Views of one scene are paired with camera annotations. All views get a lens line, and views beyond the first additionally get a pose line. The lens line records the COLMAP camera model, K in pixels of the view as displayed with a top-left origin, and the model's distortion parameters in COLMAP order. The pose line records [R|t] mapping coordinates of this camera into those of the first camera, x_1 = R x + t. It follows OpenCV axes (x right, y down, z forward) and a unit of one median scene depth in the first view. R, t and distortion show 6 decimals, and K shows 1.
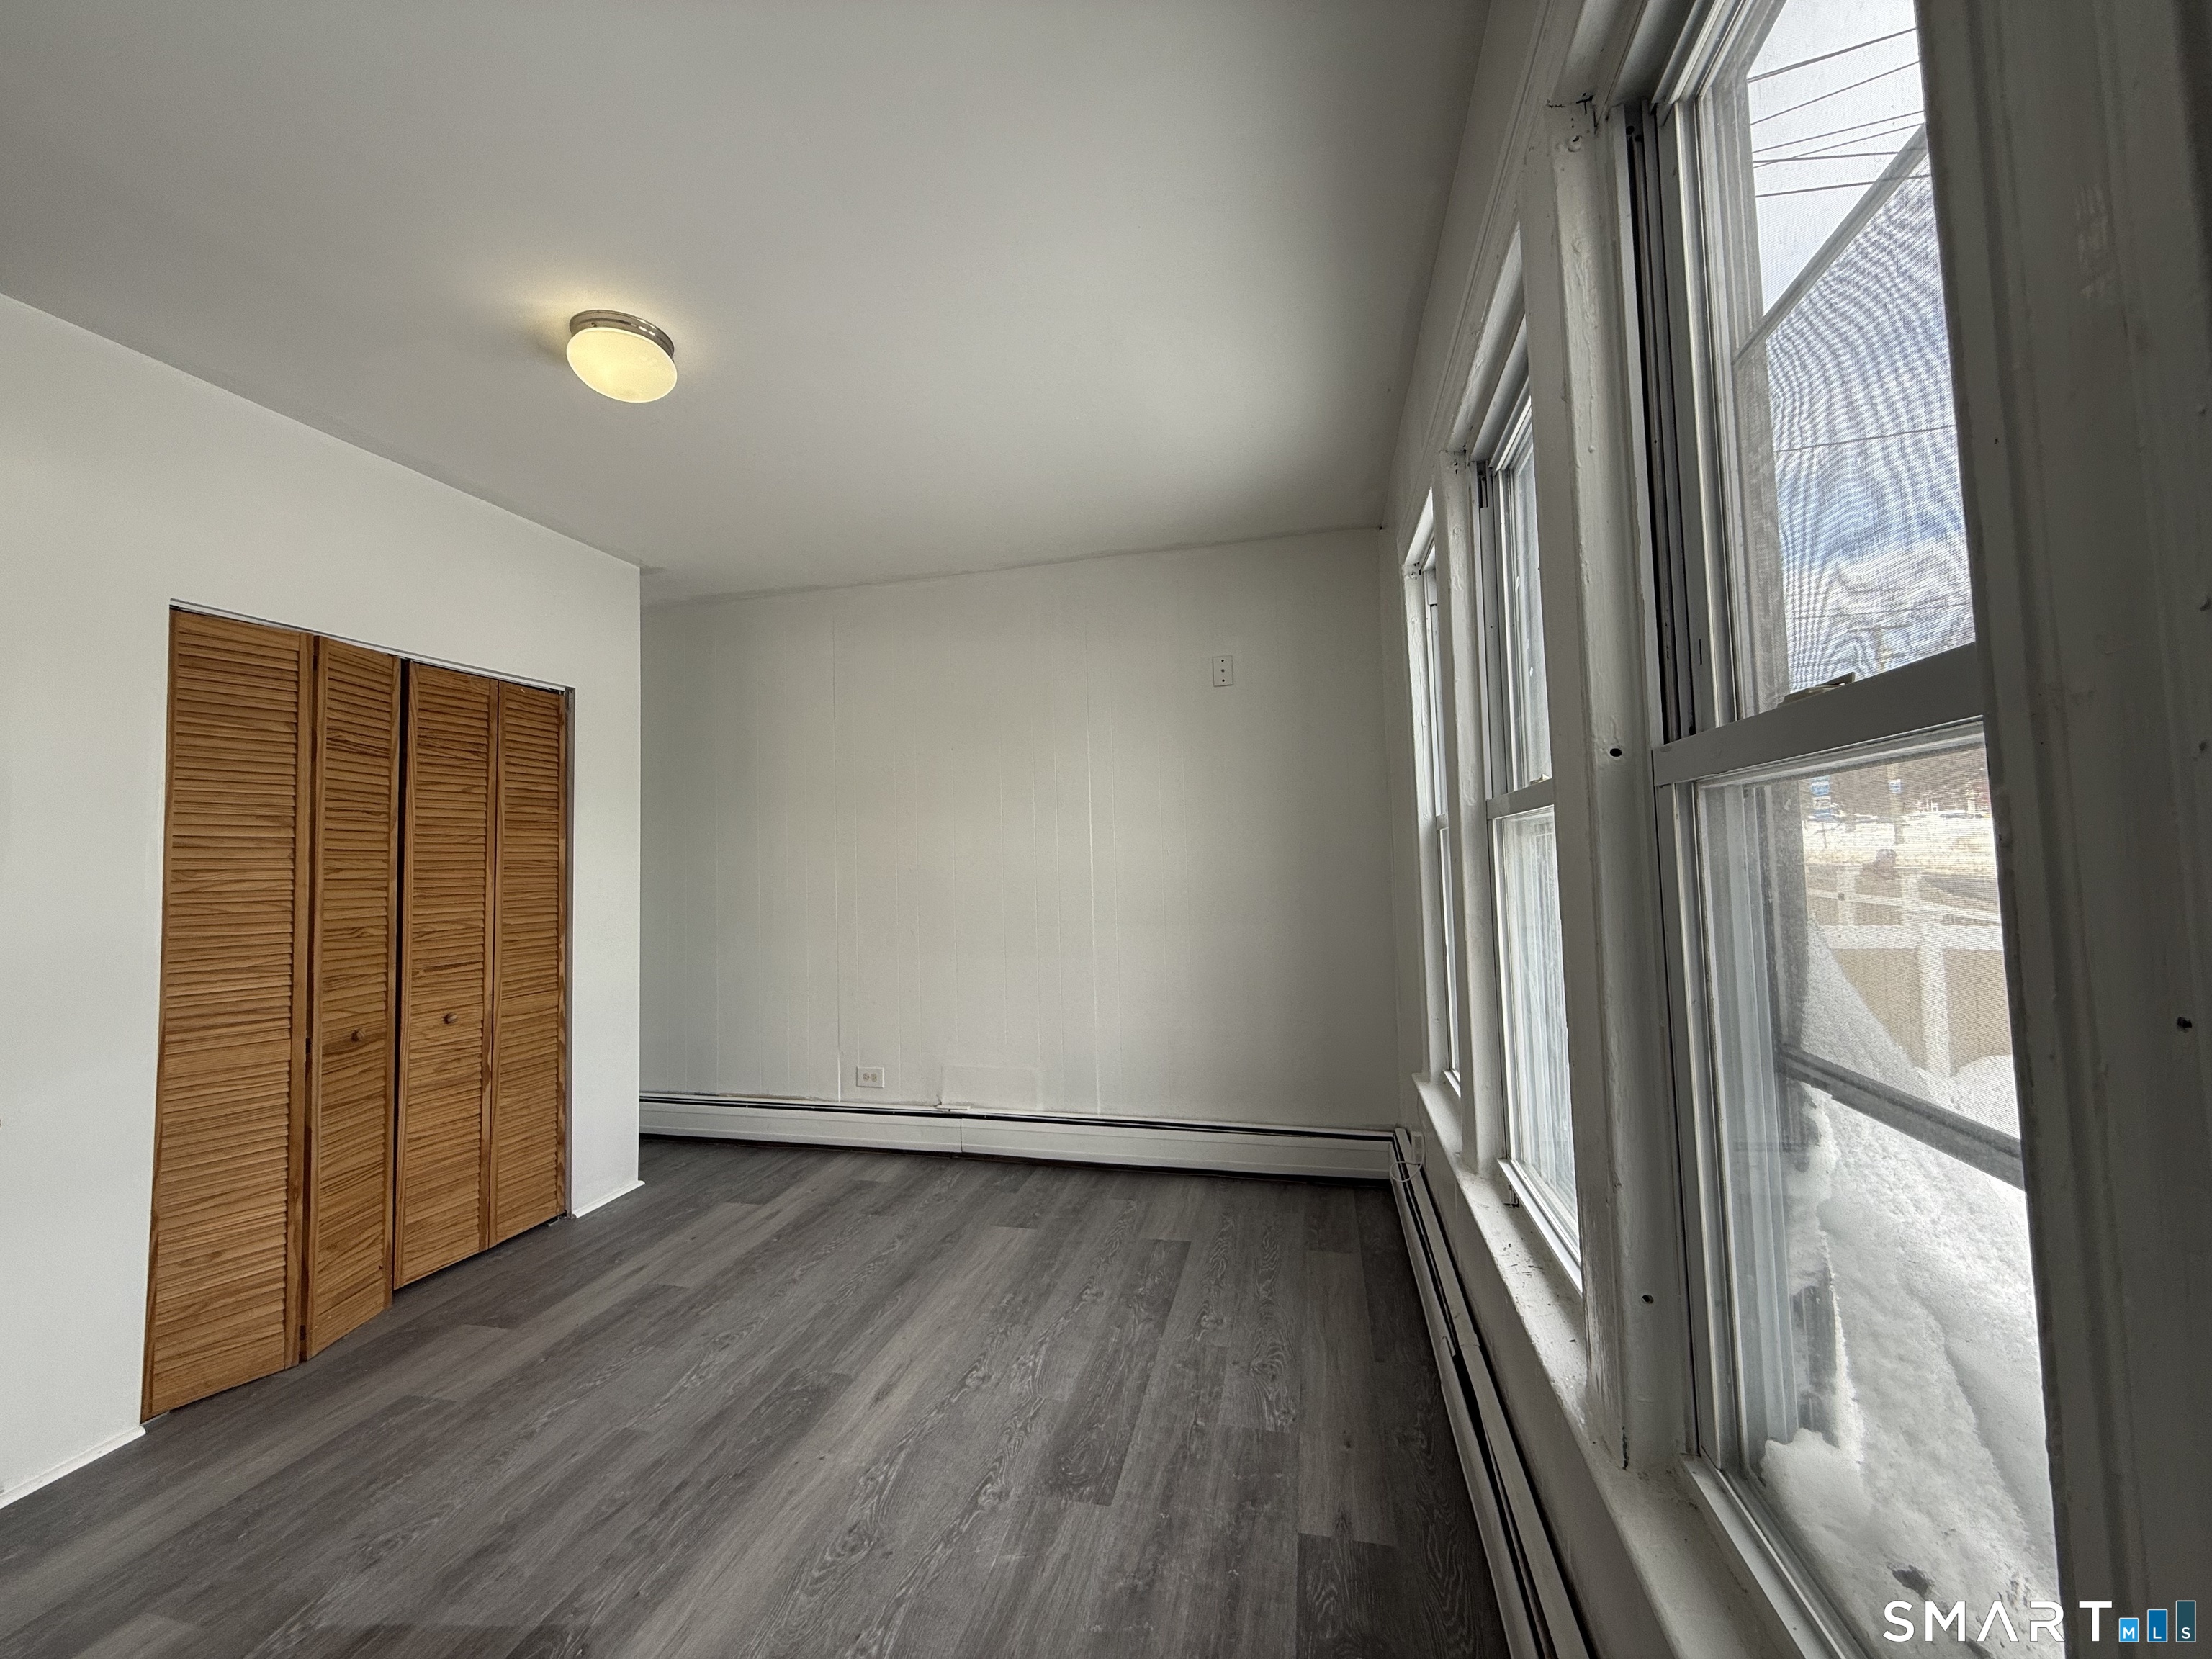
lens RADIAL K [[874.4, 0, 1098.7], [0, 874.4, 822.8], [0, 0, 1]] dist [-0.001584, -0.000041]
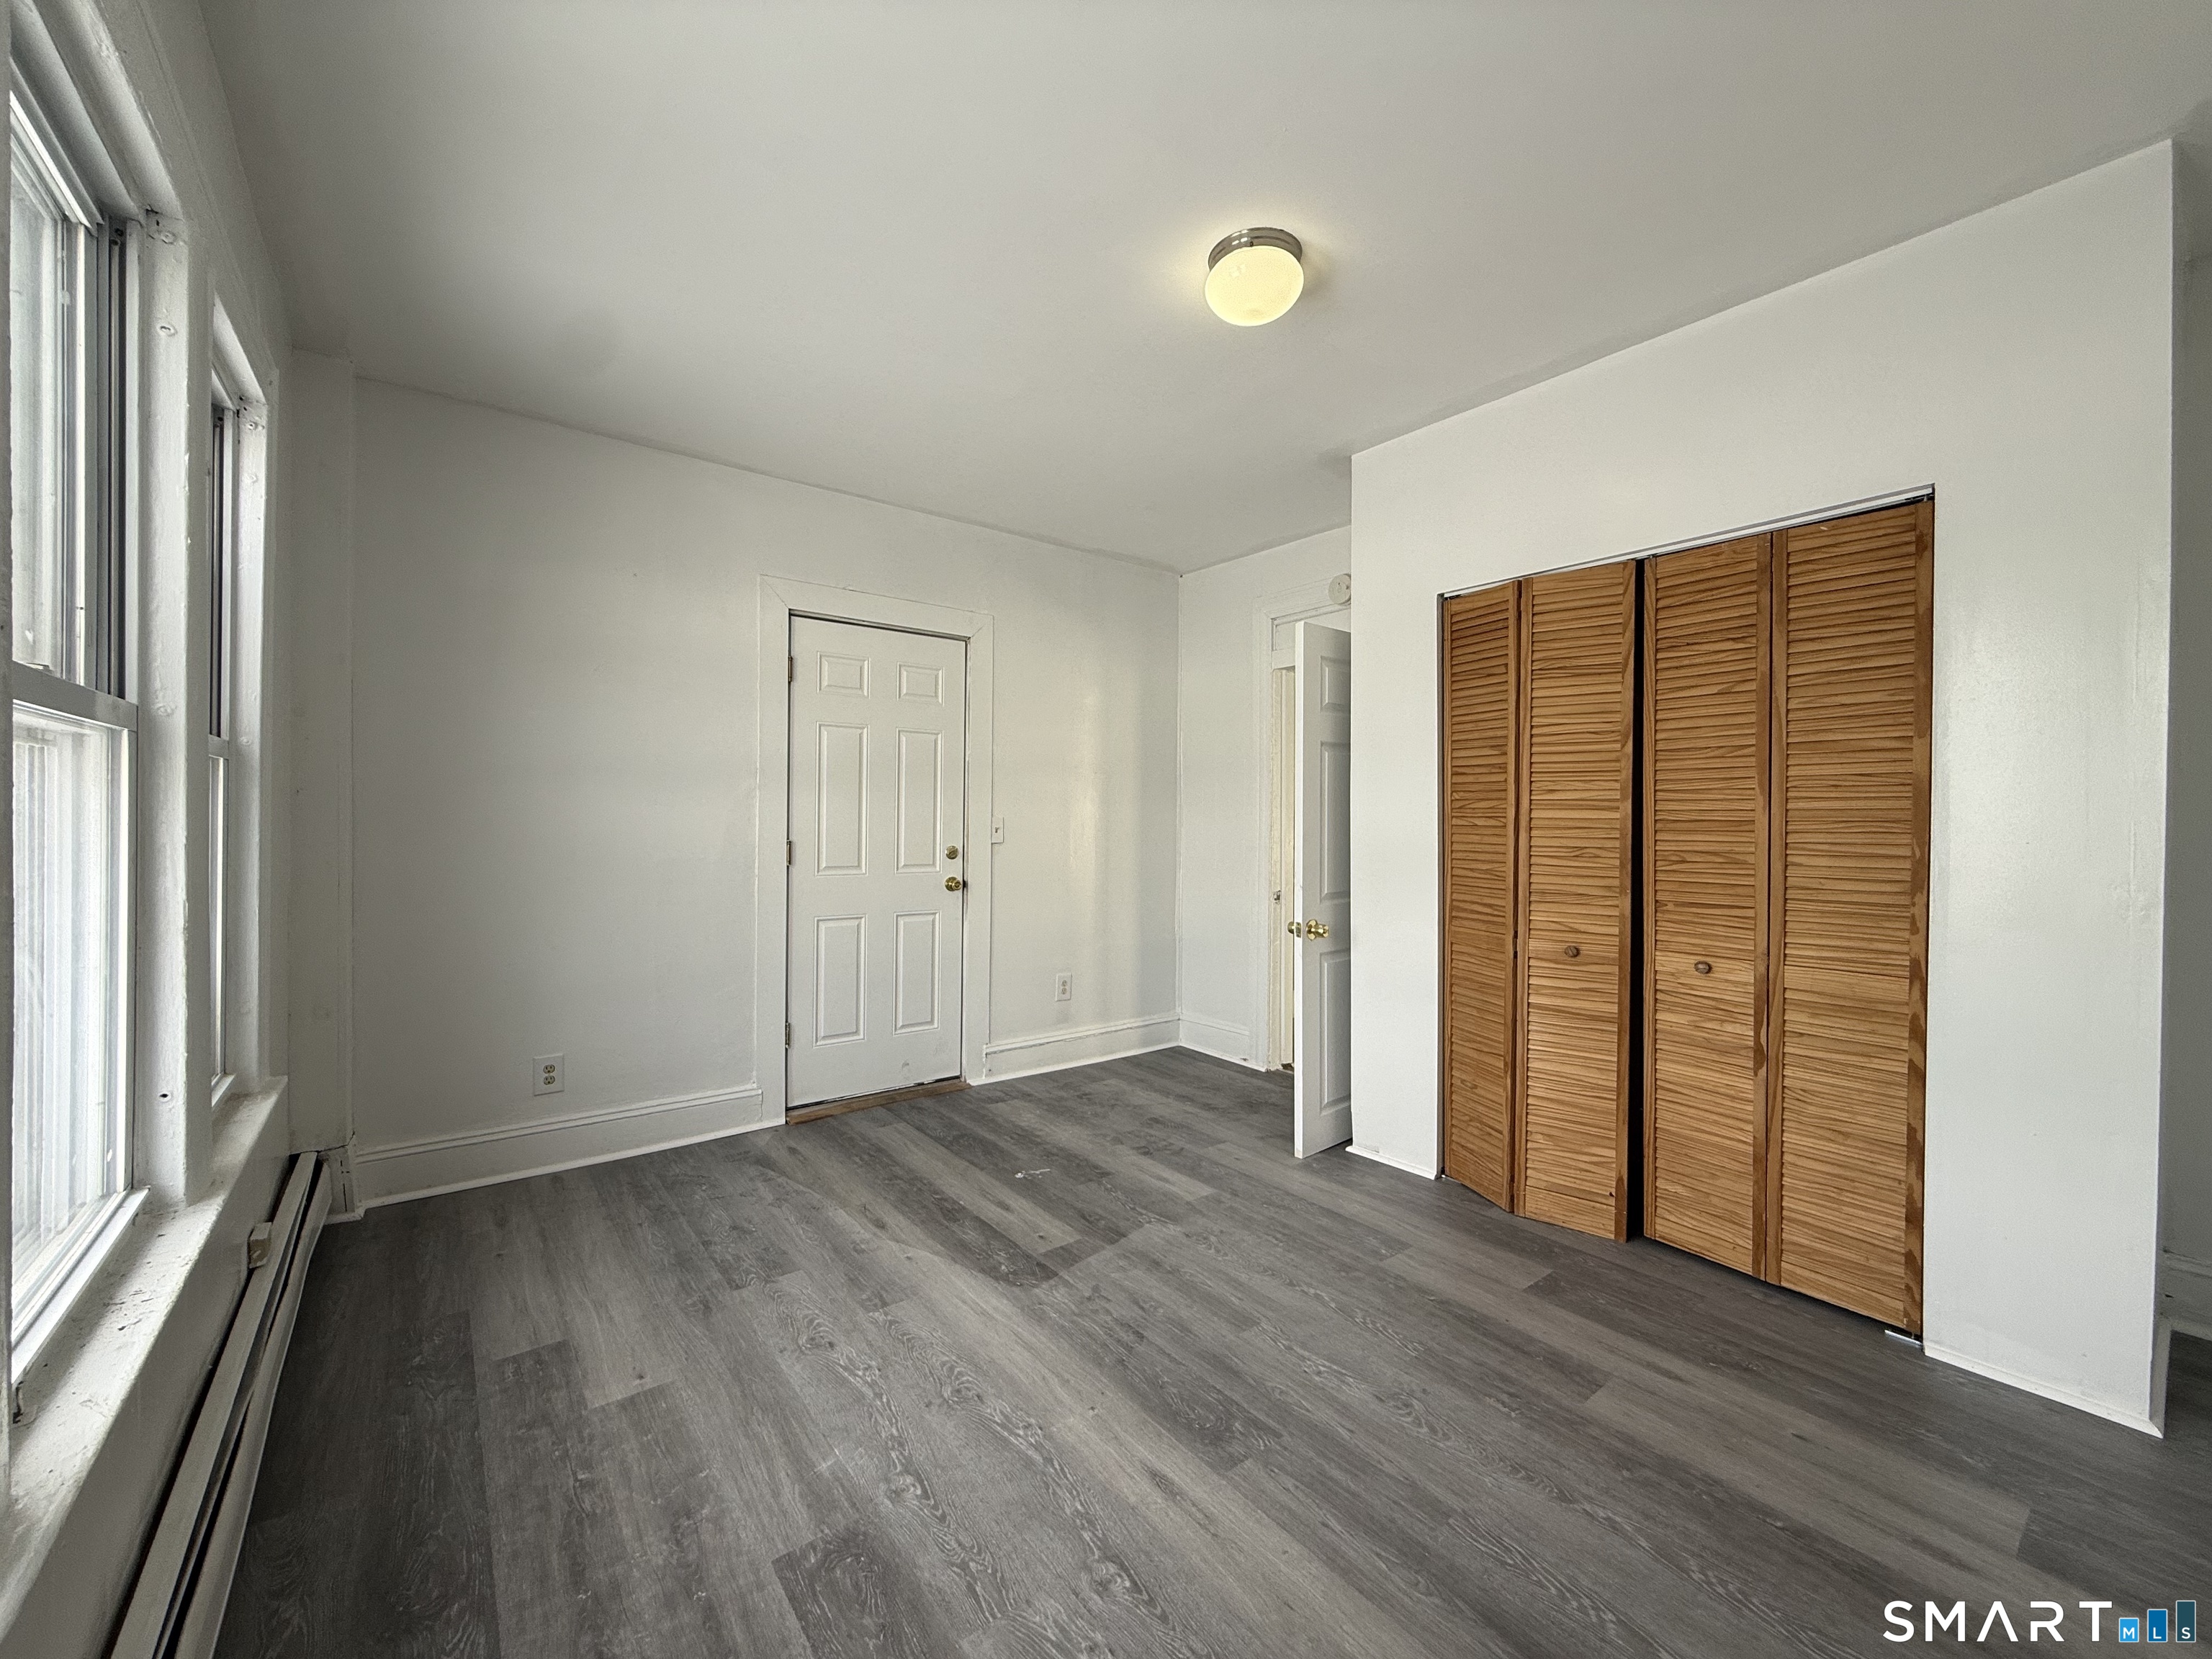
lens RADIAL K [[874.4, 0, 1098.7], [0, 874.4, 822.8], [0, 0, 1]] dist [-0.001584, -0.000041]
pose [[-0.627651, 0.027117, -0.778022, 0.390952], [0.047616, 0.998859, -0.003598, 0.089440], [0.777037, -0.039305, -0.628226, 1.576970]]
